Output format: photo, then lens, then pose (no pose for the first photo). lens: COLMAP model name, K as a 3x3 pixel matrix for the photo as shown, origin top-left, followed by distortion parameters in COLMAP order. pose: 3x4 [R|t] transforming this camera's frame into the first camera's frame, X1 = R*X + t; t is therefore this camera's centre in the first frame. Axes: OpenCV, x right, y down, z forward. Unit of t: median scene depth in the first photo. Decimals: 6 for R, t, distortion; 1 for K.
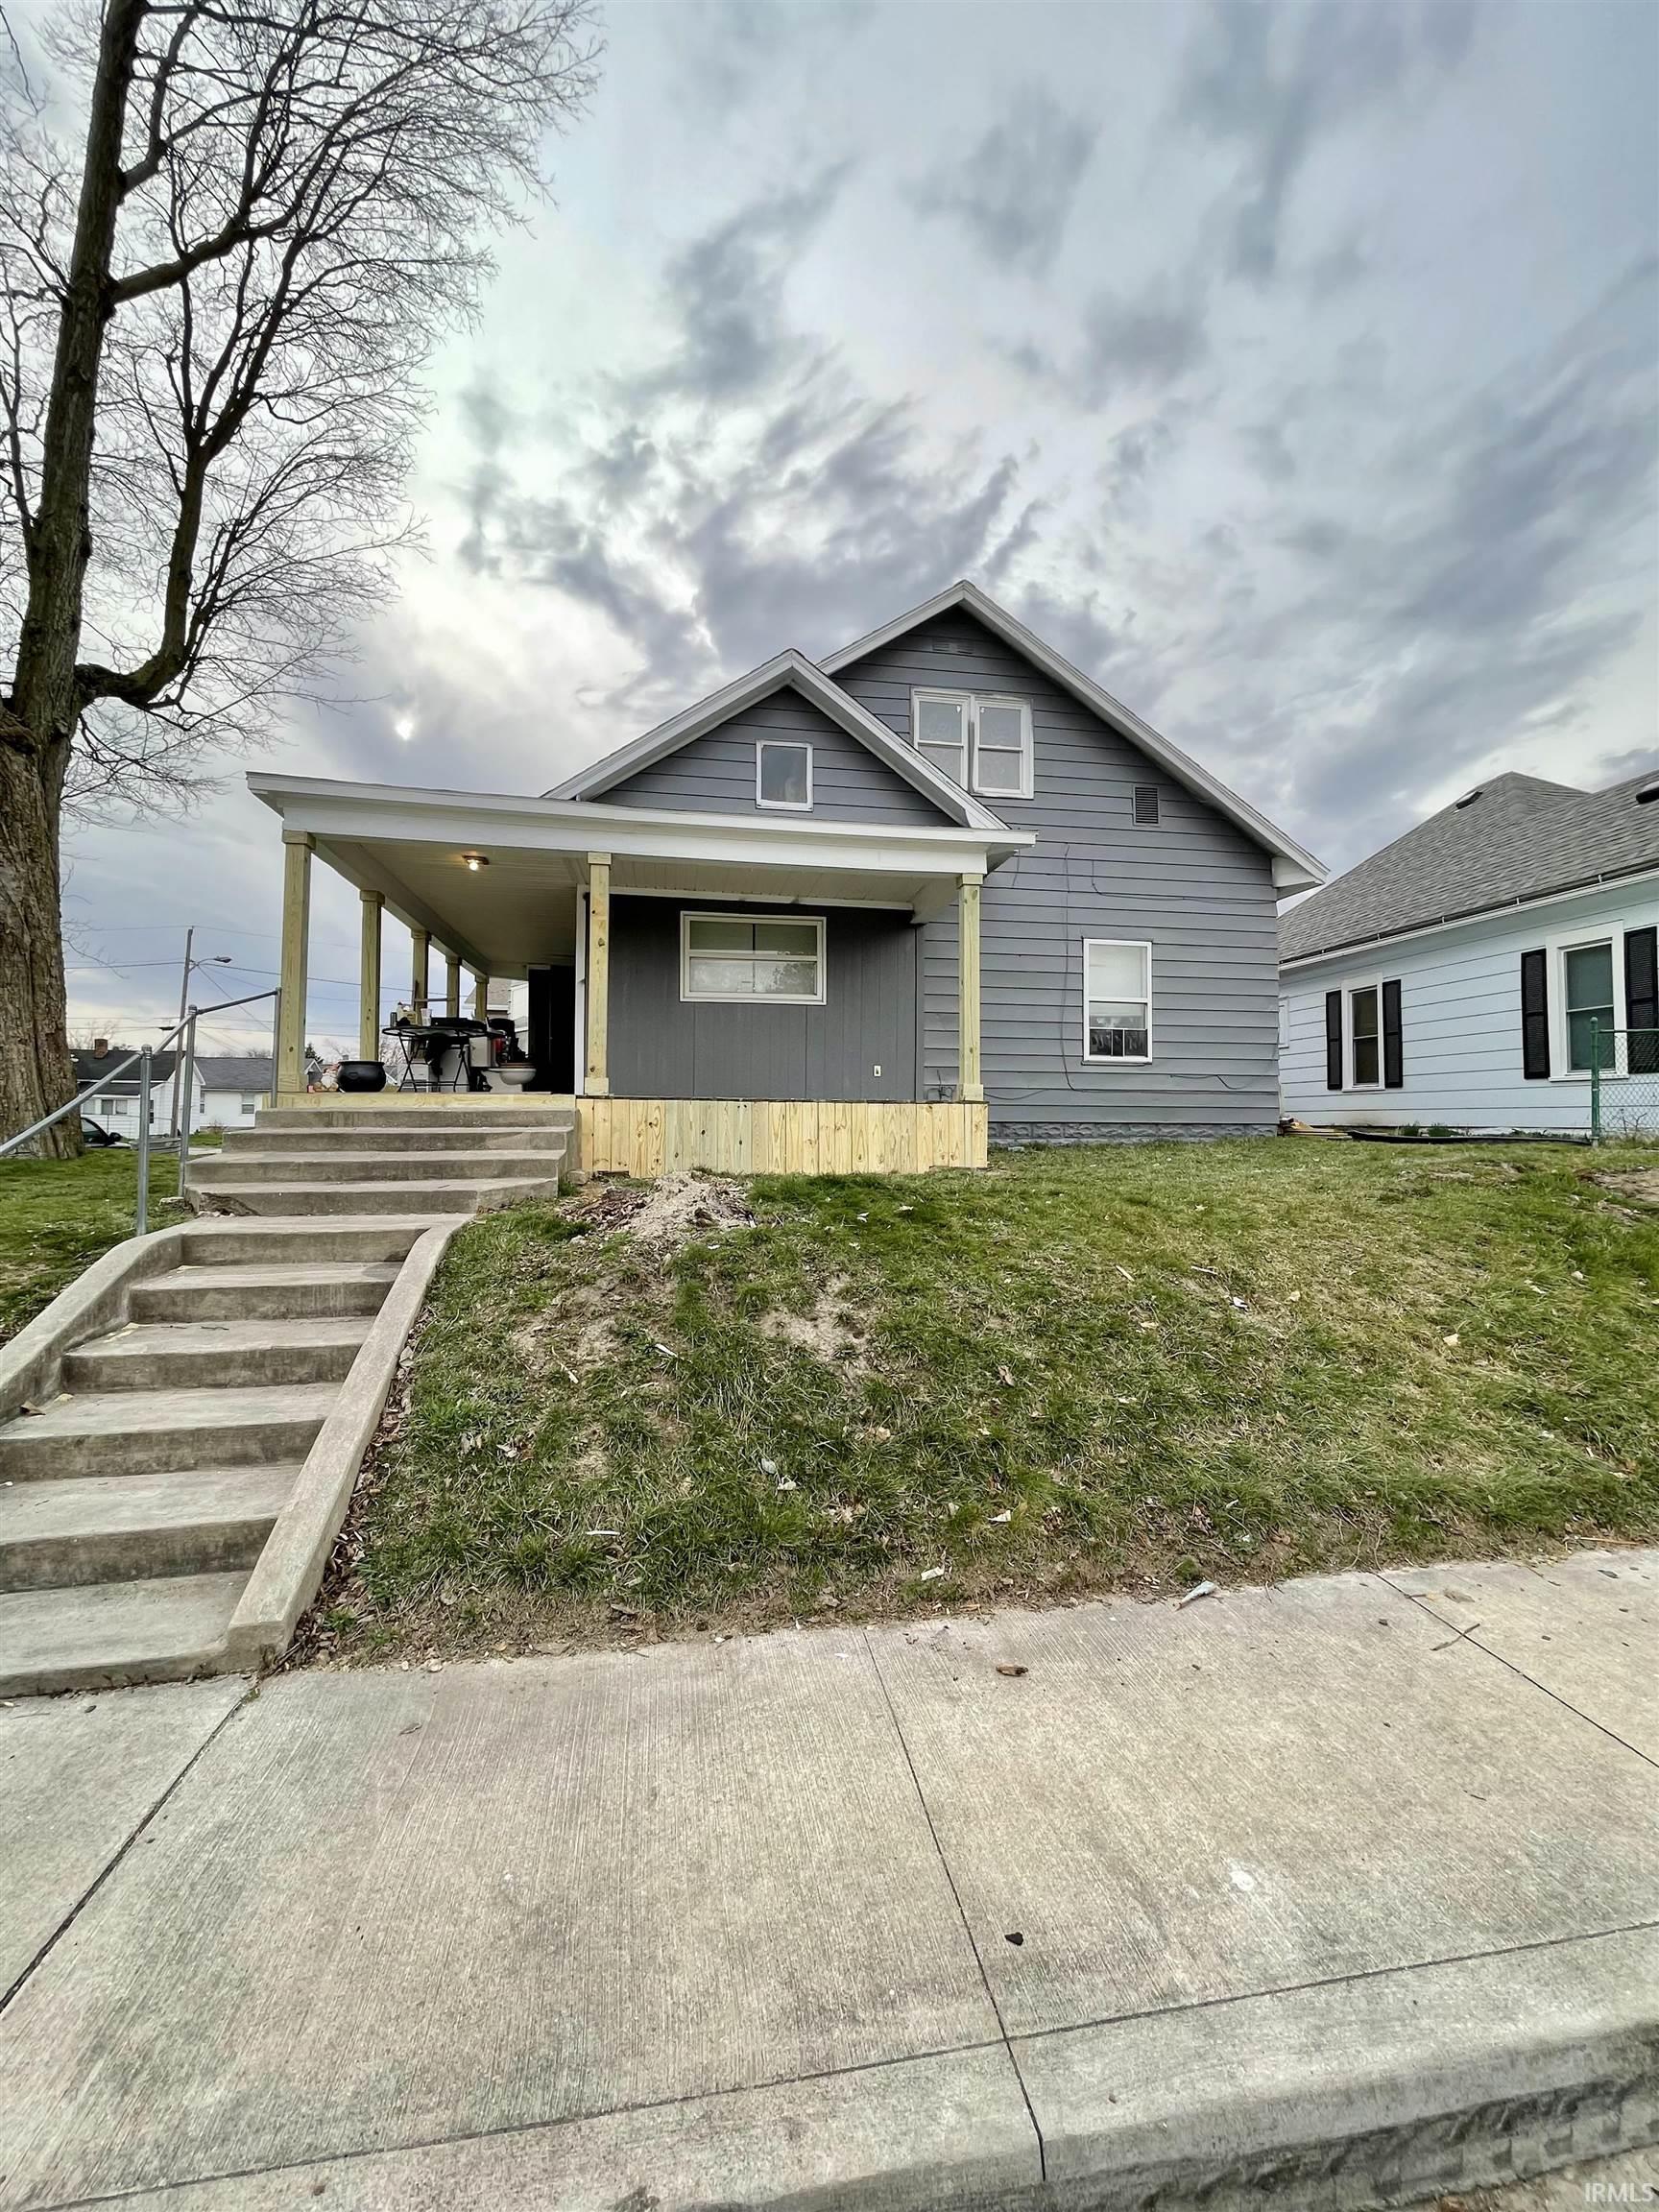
lens RADIAL K [[888.3, 0, 834.4], [0, 888.3, 1087.5], [0, 0, 1]] dist [-0.001577, 0.002346]
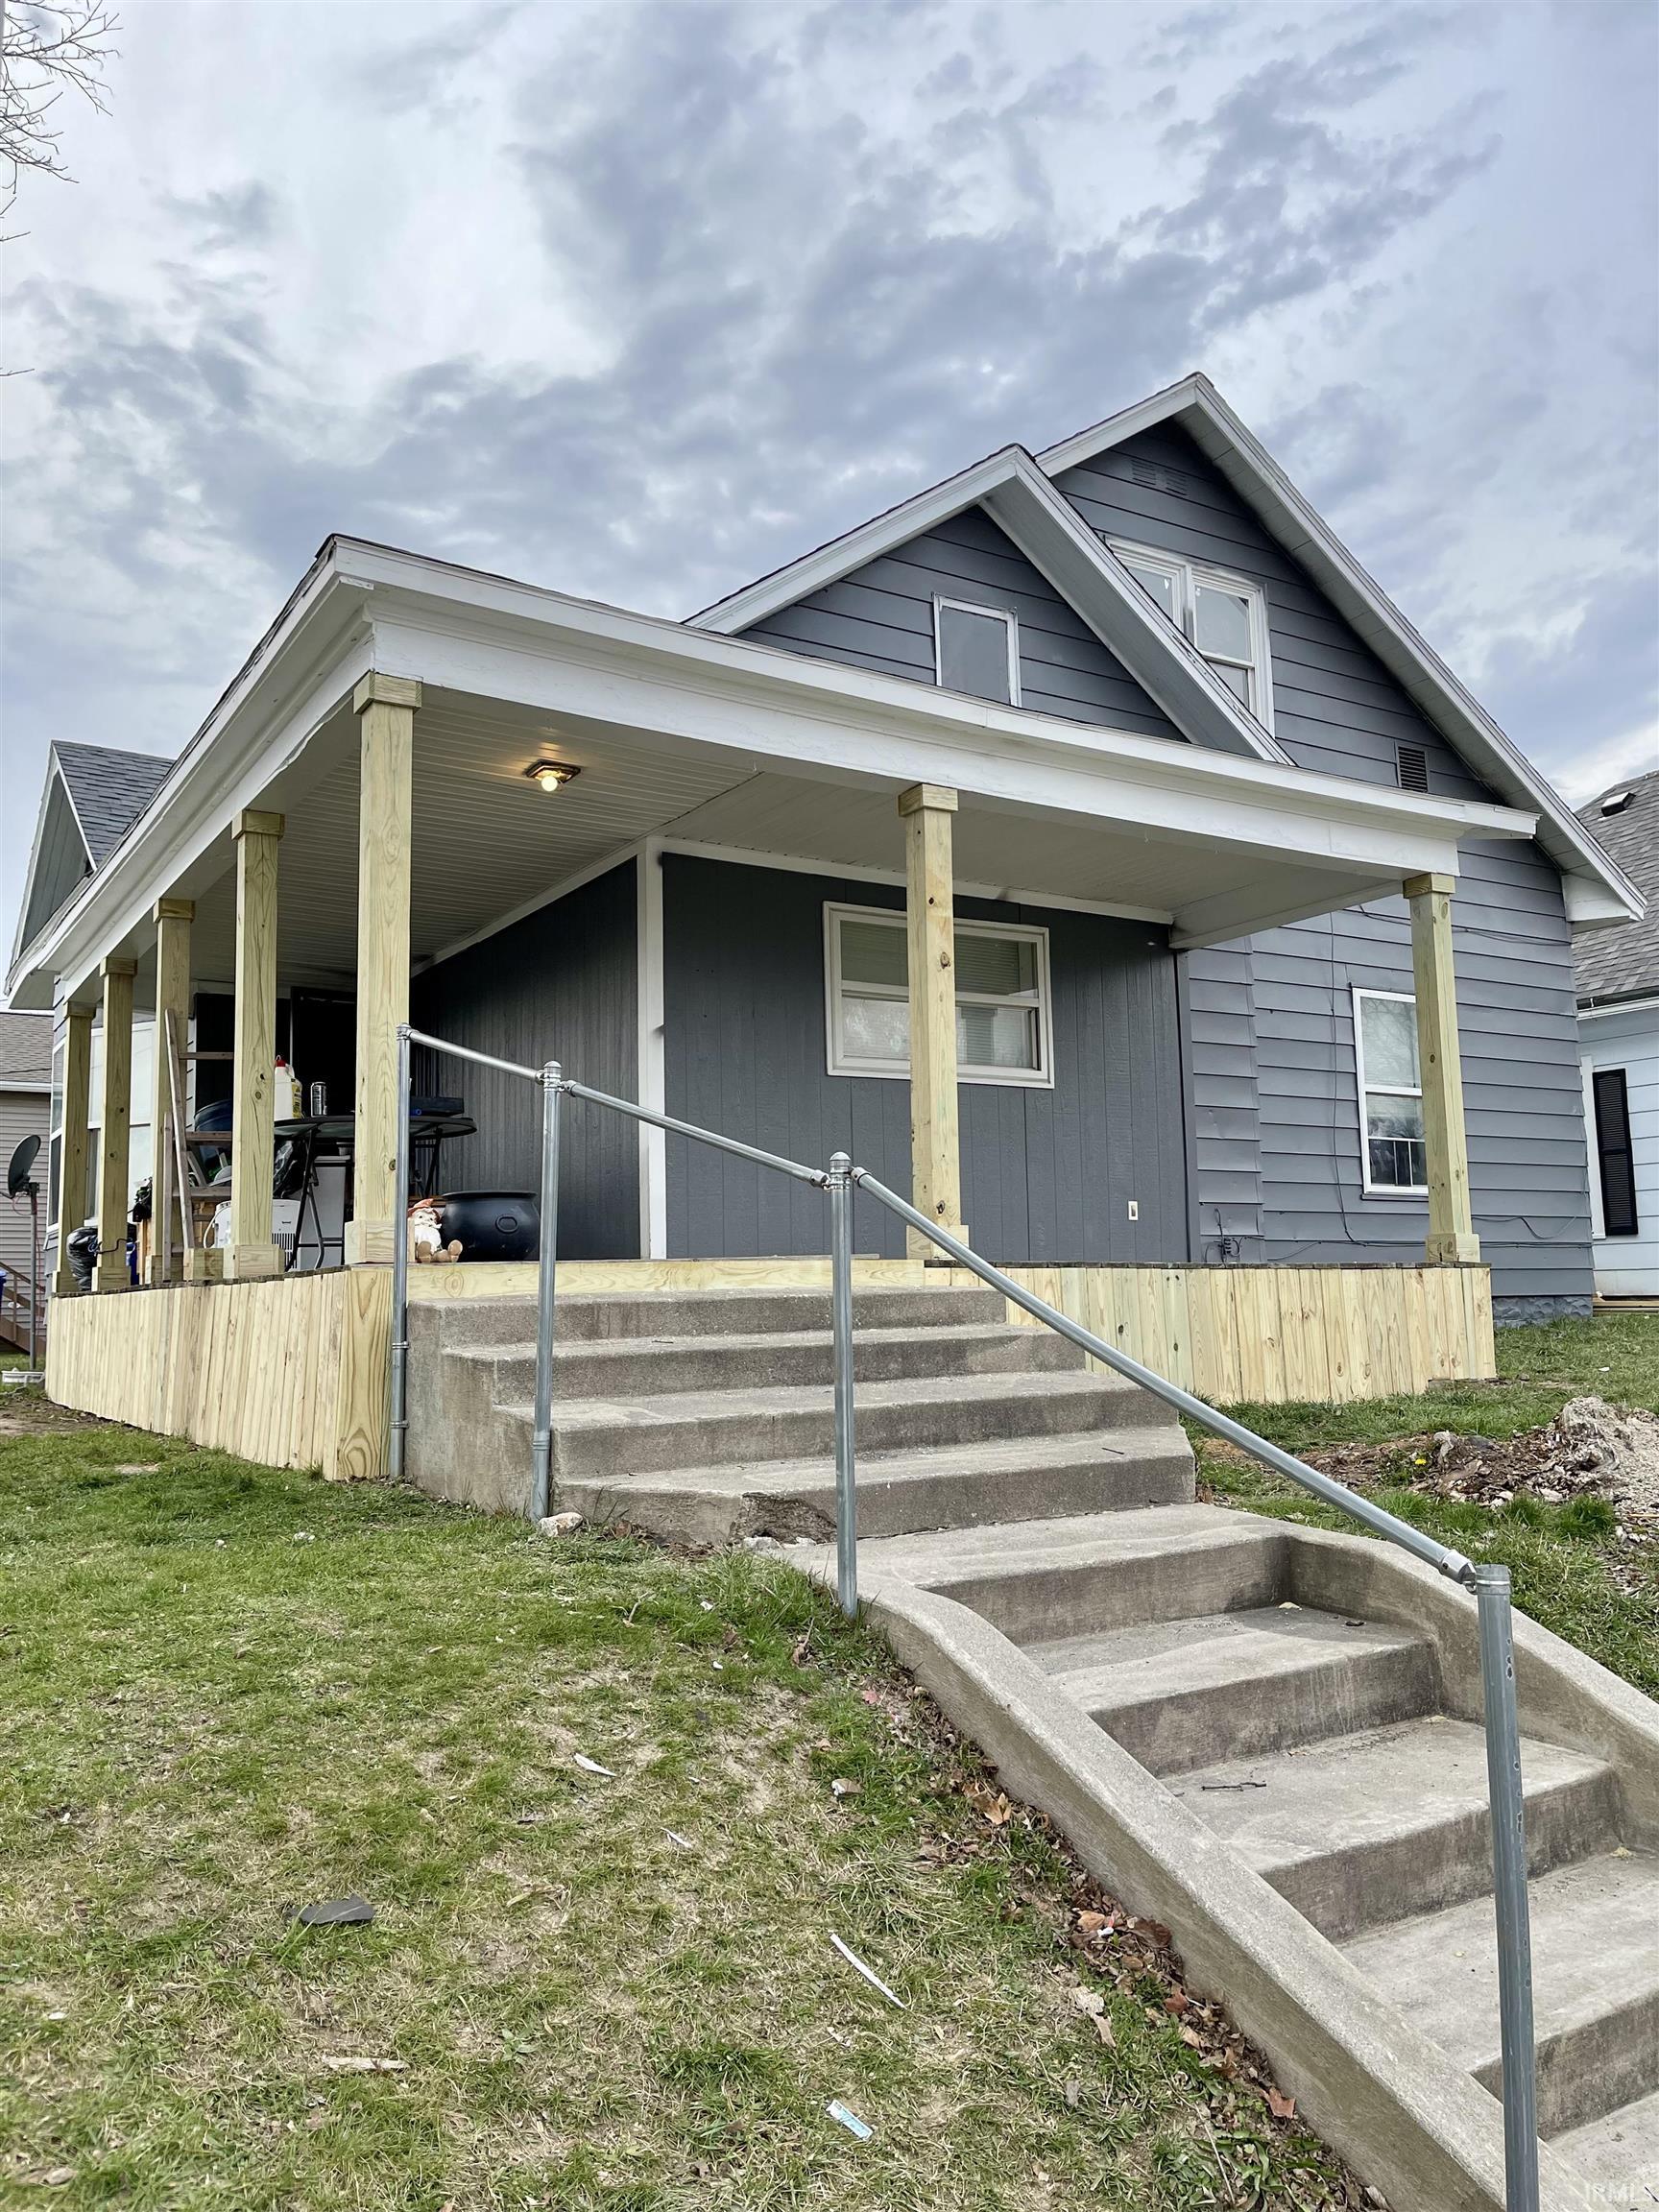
lens RADIAL K [[1666.7, 0, 826.0], [0, 1666.7, 1108.1], [0, 0, 1]] dist [0.016517, -0.013917]
pose [[0.931926, 0.021421, 0.362014, -0.506084], [0.006993, 0.997007, -0.076998, -0.003974], [-0.362580, 0.074288, 0.928987, 0.106444]]
